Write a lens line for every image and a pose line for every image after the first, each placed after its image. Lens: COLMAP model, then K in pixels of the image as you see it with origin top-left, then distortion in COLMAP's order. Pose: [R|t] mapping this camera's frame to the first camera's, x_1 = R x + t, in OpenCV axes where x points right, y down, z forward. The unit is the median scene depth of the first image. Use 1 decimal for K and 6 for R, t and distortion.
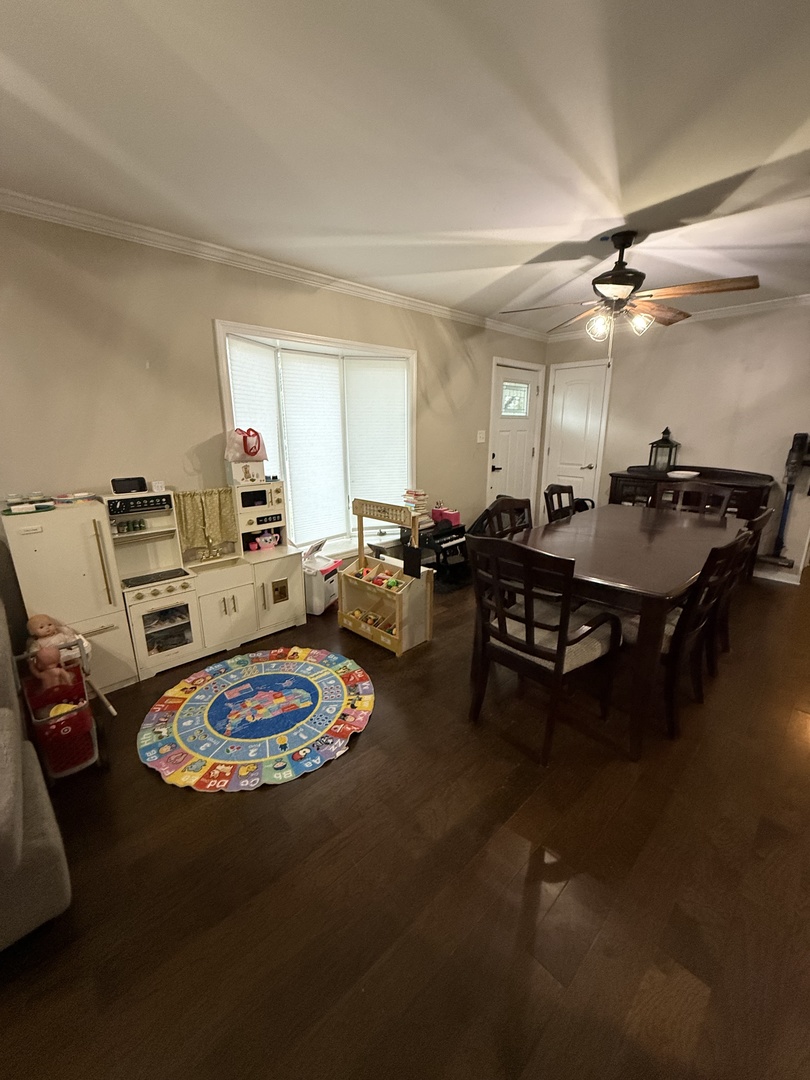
lens RADIAL K [[431.3, 0, 409.7], [0, 431.3, 534.5], [0, 0, 1]] dist [0.001056, 0.000119]
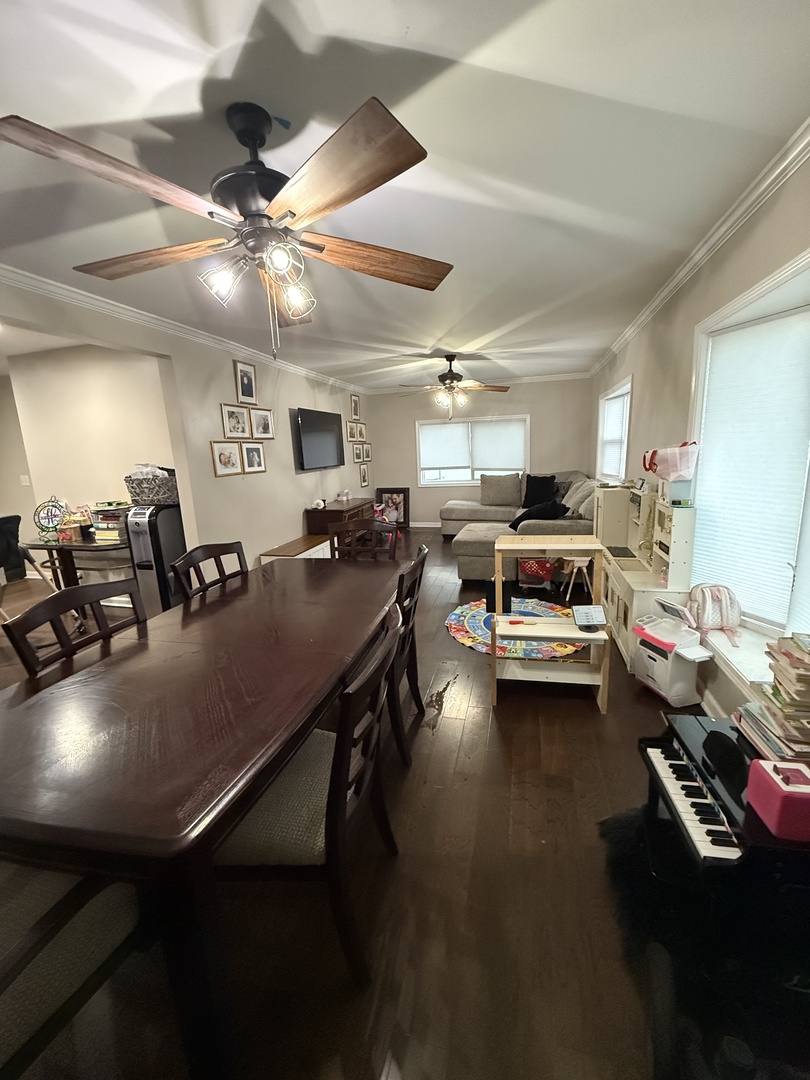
lens RADIAL K [[431.5, 0, 405.0], [0, 431.5, 540.0], [0, 0, 1]] dist [-0.000764, -0.000017]
pose [[-0.859143, 0.143545, -0.491191, 0.583649], [-0.083511, 0.907657, 0.411321, -0.388367], [0.504876, 0.394404, -0.767819, 1.500390]]
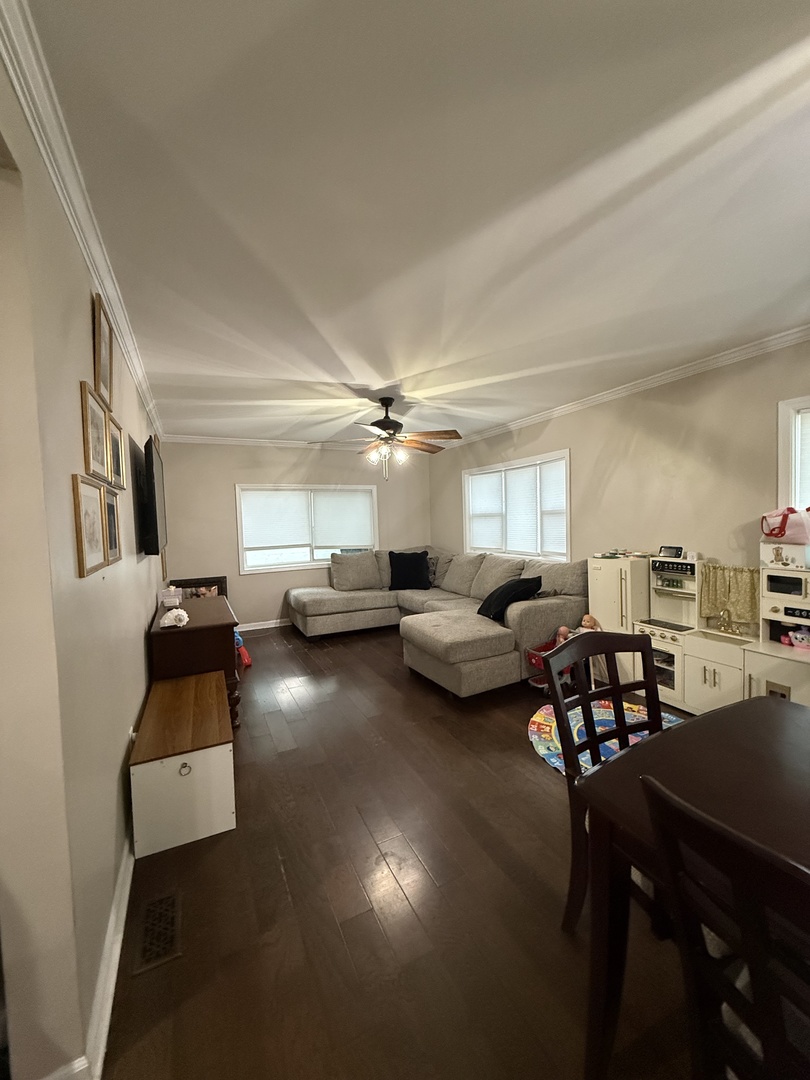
lens RADIAL K [[431.3, 0, 409.7], [0, 431.3, 534.5], [0, 0, 1]] dist [0.001056, 0.000119]
pose [[-0.301320, 0.048494, -0.952289, 0.737555], [-0.206441, 0.971701, 0.114804, -0.131604], [0.930907, 0.231185, -0.282782, 0.530235]]
